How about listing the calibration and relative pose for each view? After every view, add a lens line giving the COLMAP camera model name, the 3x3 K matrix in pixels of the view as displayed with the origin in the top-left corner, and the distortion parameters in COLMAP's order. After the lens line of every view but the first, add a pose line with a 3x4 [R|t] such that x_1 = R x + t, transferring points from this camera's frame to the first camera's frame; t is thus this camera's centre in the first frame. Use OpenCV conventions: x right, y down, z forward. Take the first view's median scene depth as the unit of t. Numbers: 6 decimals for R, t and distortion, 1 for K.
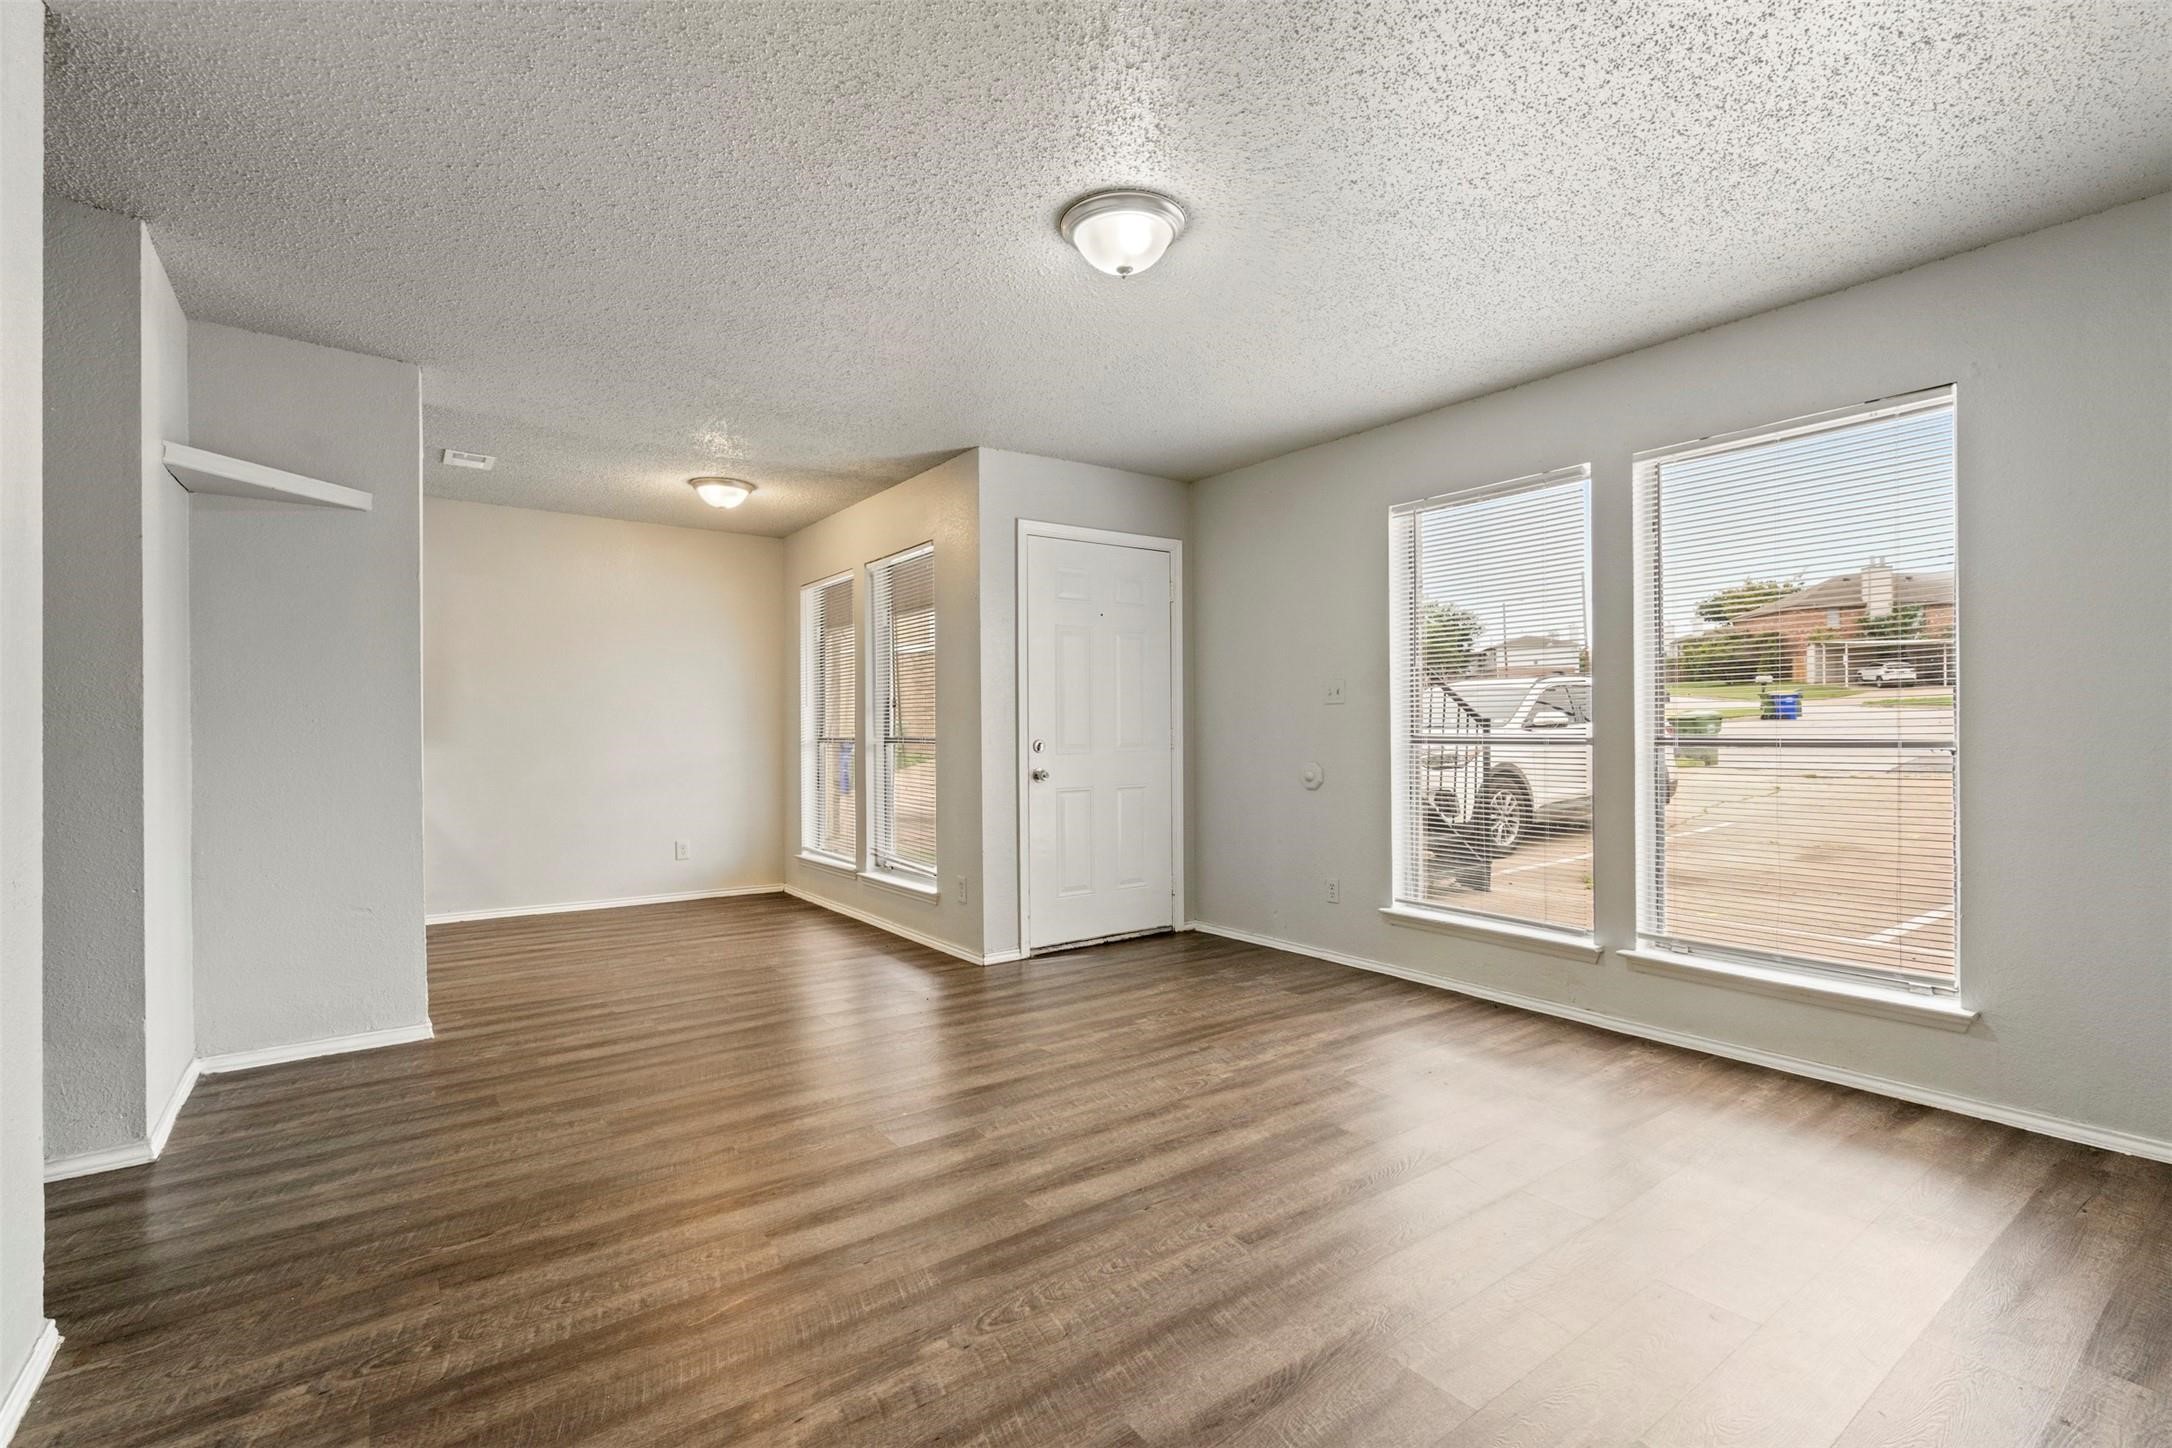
lens RADIAL K [[982.3, 0, 1097.6], [0, 982.3, 727.2], [0, 0, 1]] dist [-0.012111, 0.007871]
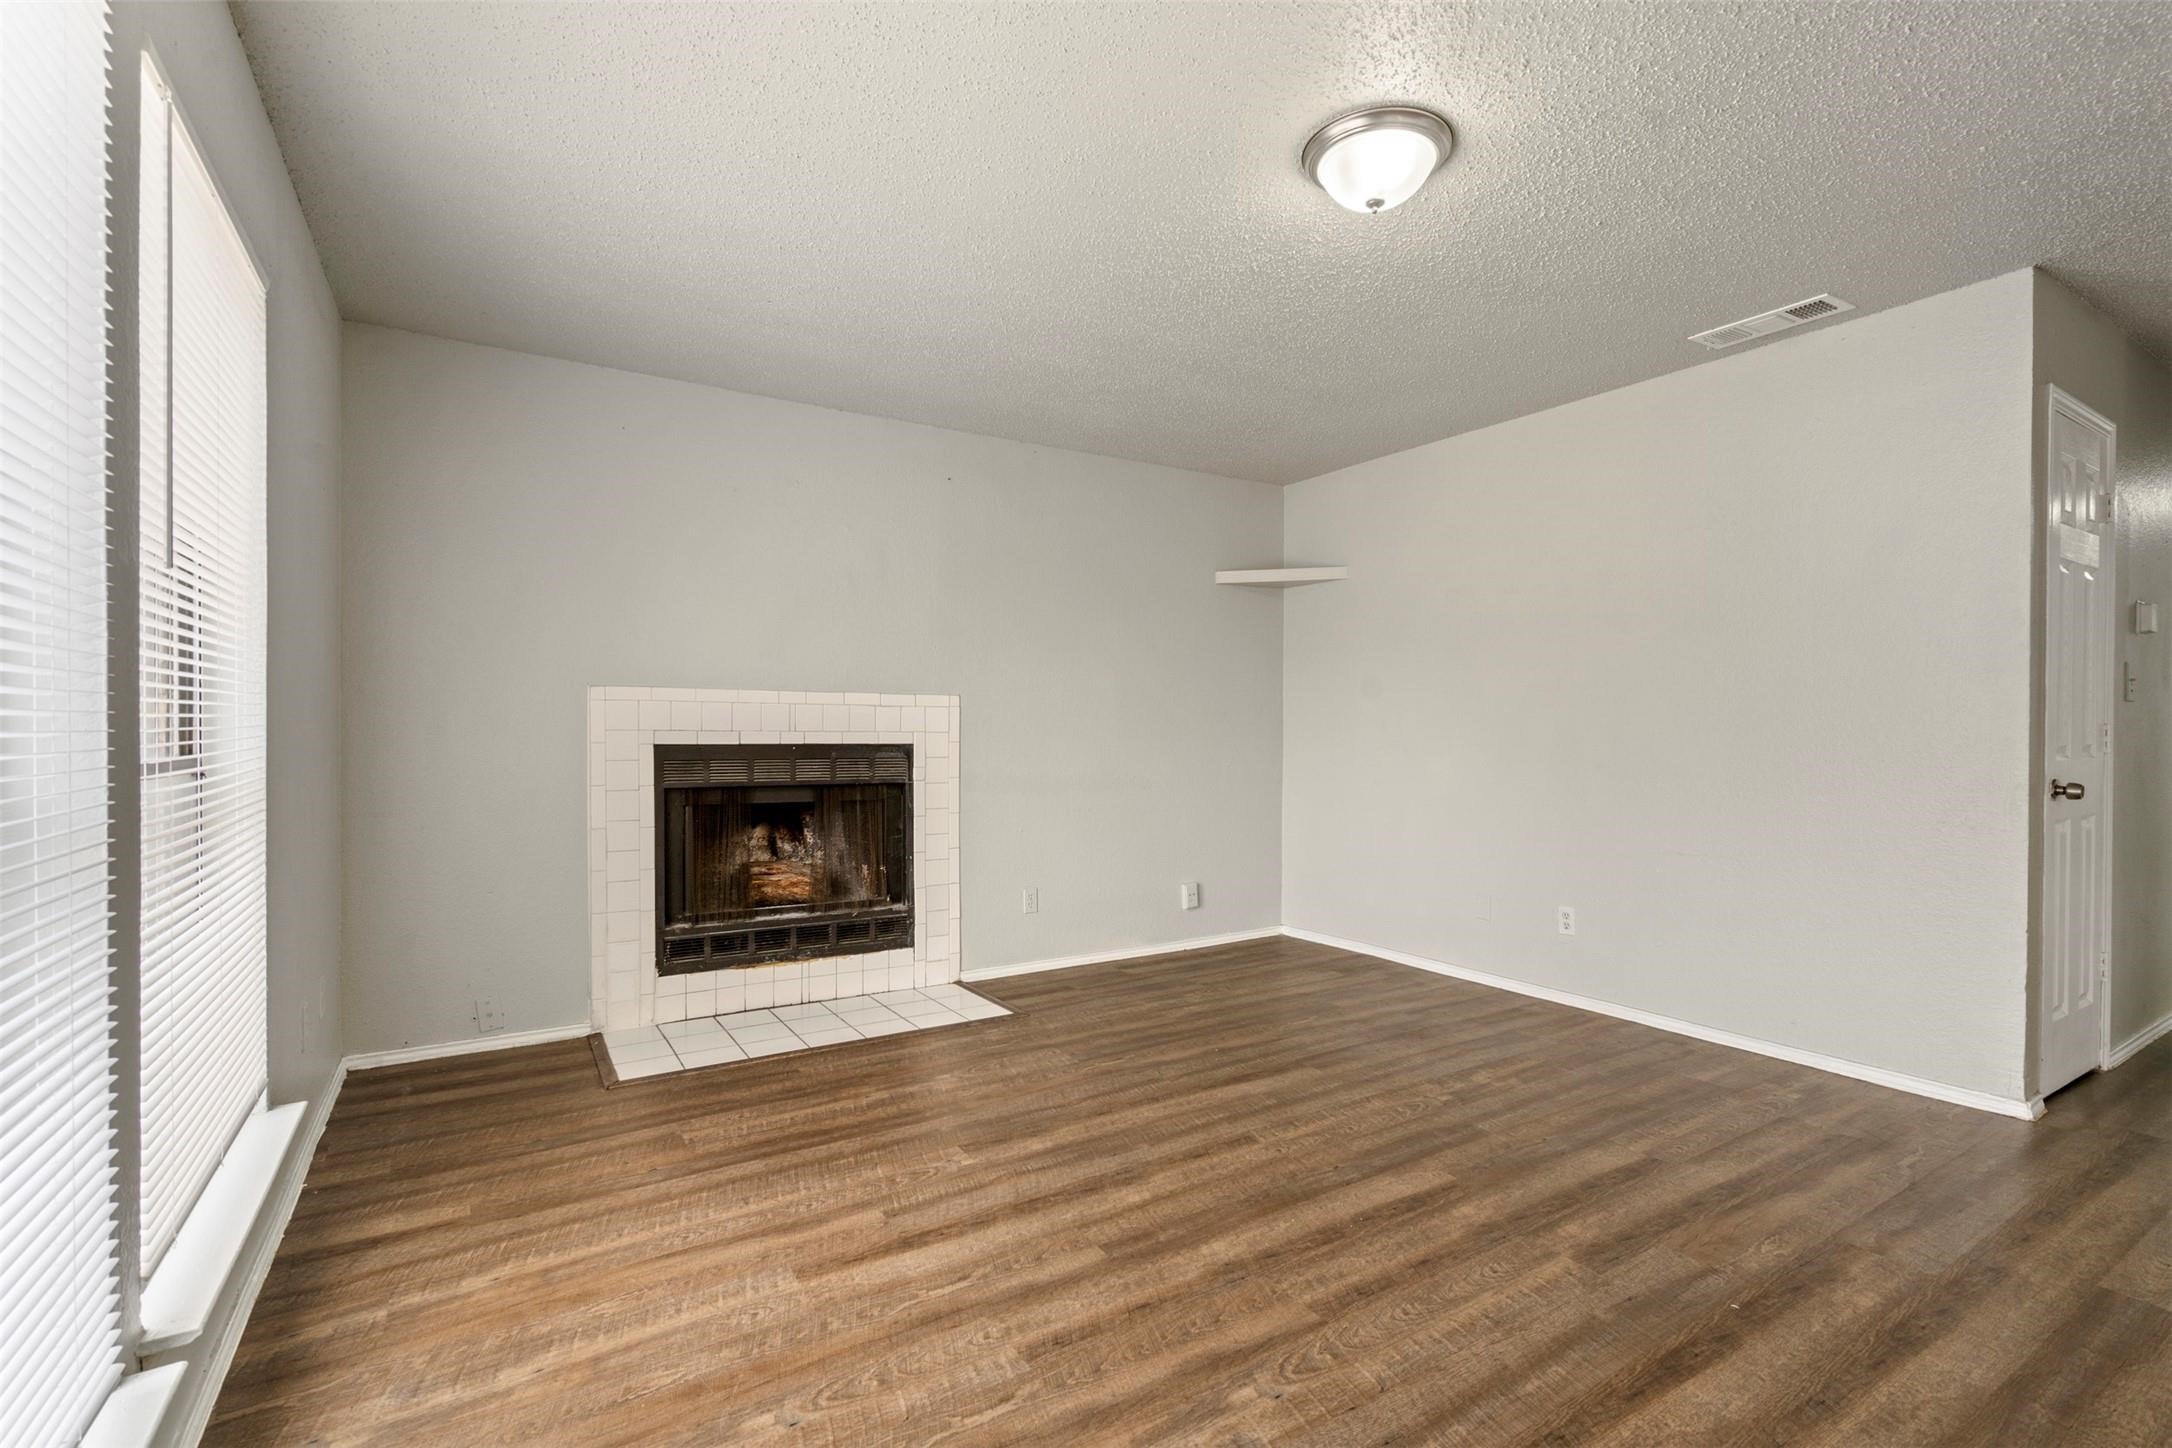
lens RADIAL K [[982.3, 0, 1097.6], [0, 982.3, 727.2], [0, 0, 1]] dist [-0.012111, 0.007871]
pose [[-0.997058, 0.003013, 0.076593, 0.111155], [0.003267, 0.999990, 0.003190, -0.004783], [-0.076583, 0.003431, -0.997057, 1.013058]]
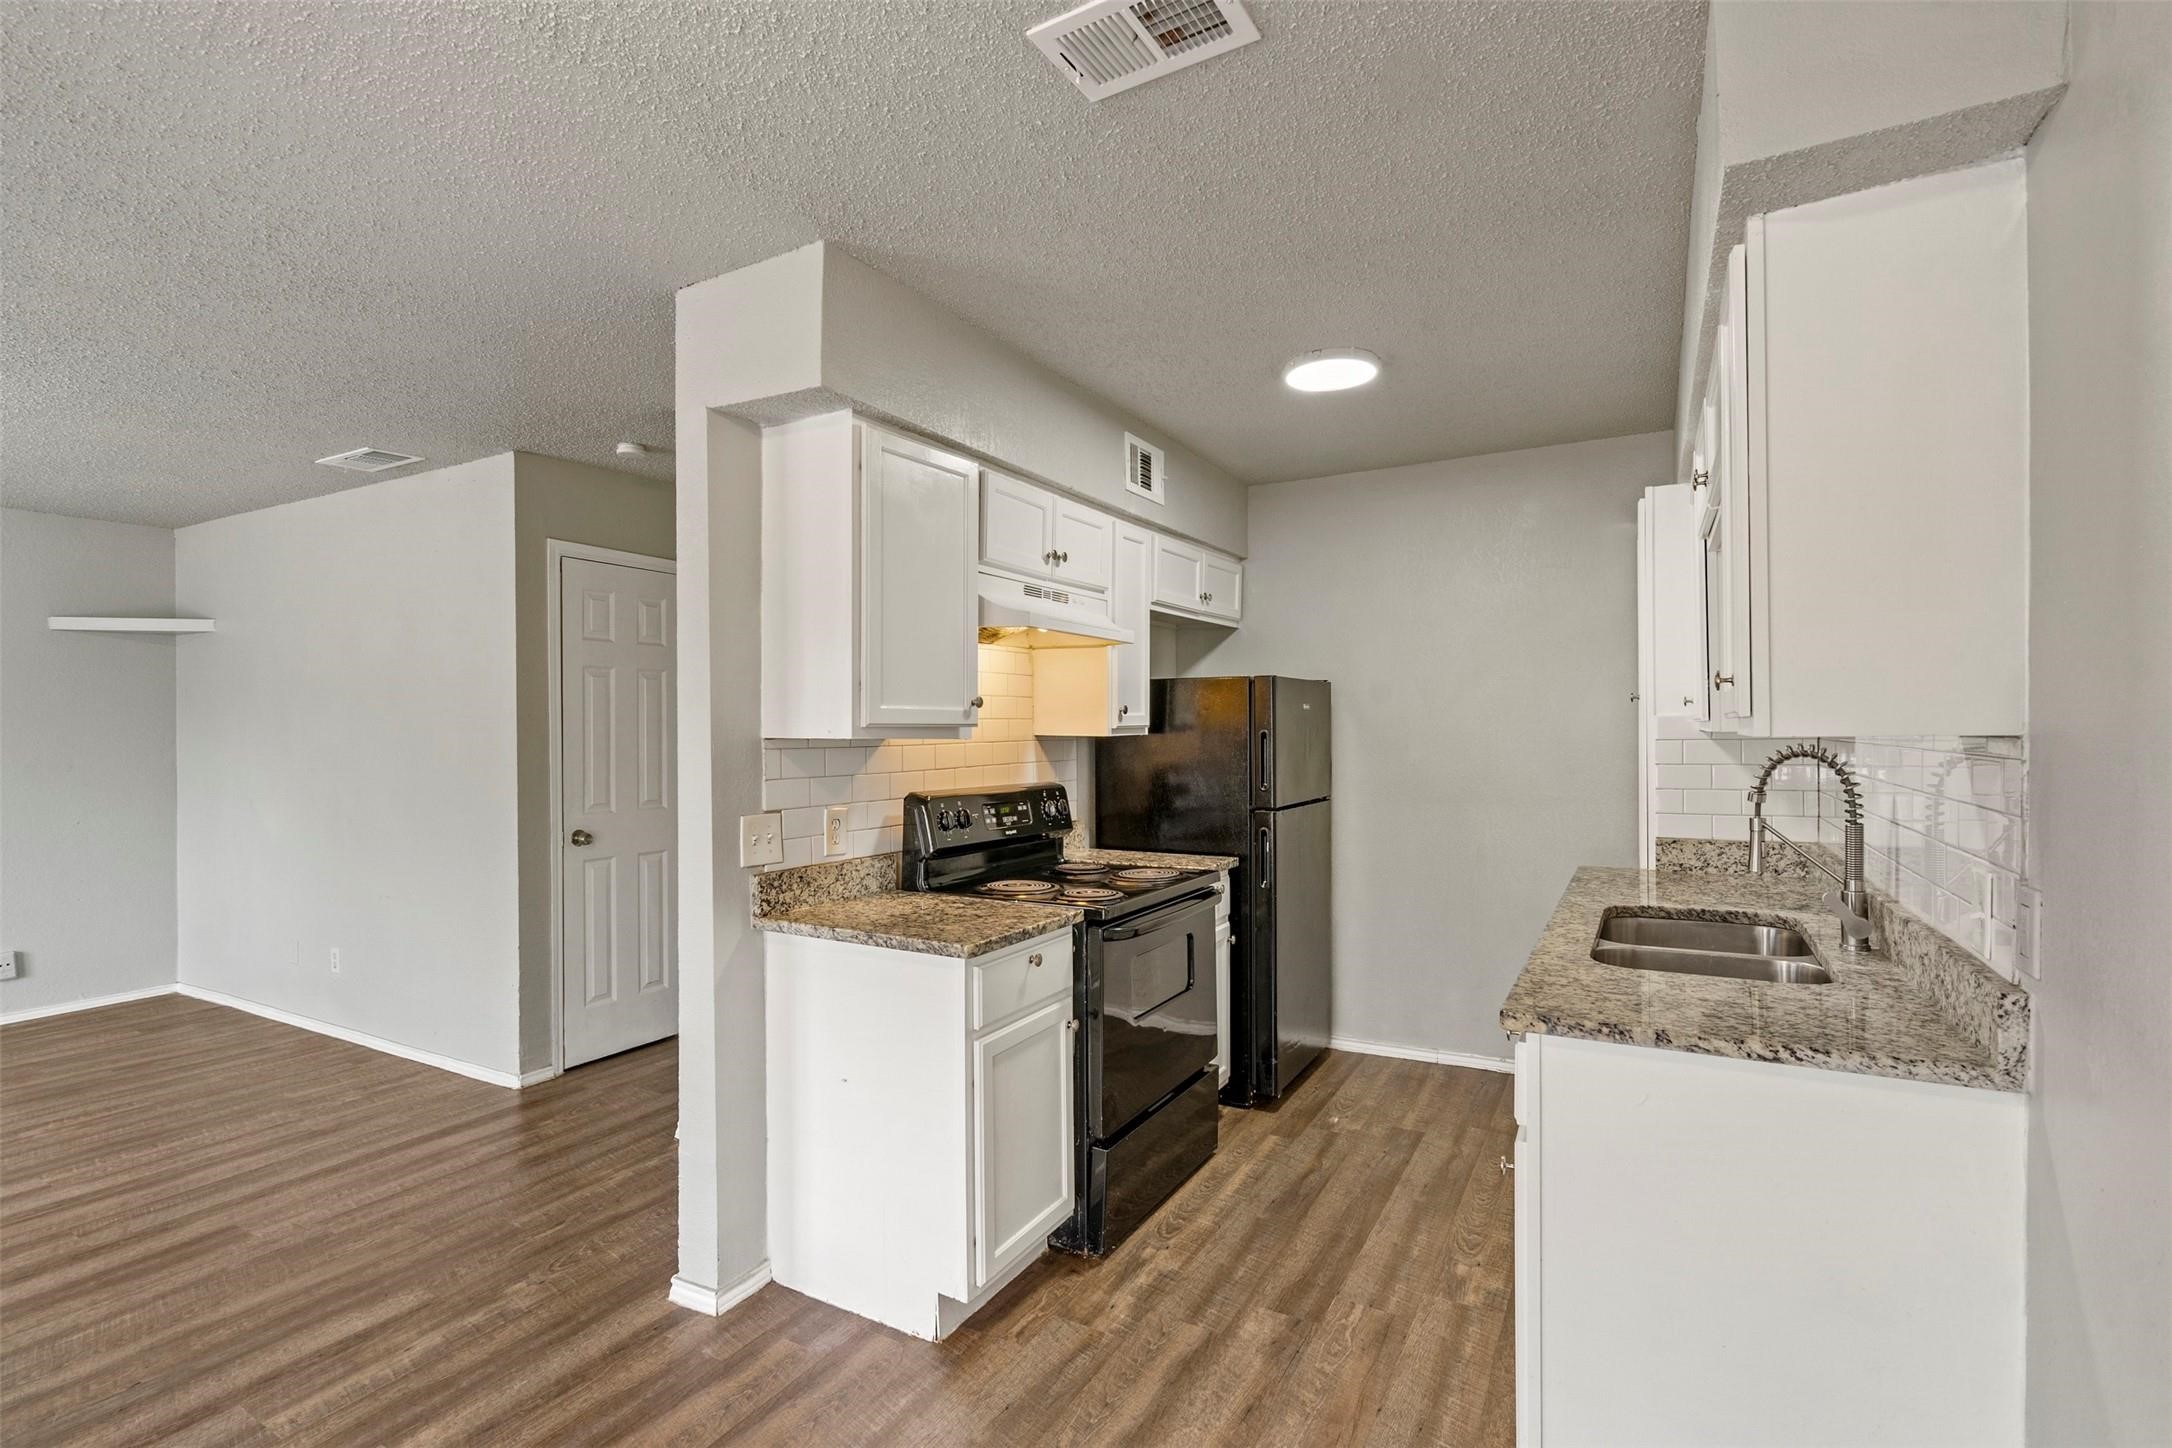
lens RADIAL K [[995.7, 0, 1098.5], [0, 995.7, 727.4], [0, 0, 1]] dist [-0.003057, 0.000675]
pose [[-0.911607, 0.007121, -0.411001, -0.503856], [0.006373, 0.999975, 0.003190, -0.054693], [0.411013, 0.000289, -0.911629, 1.305396]]
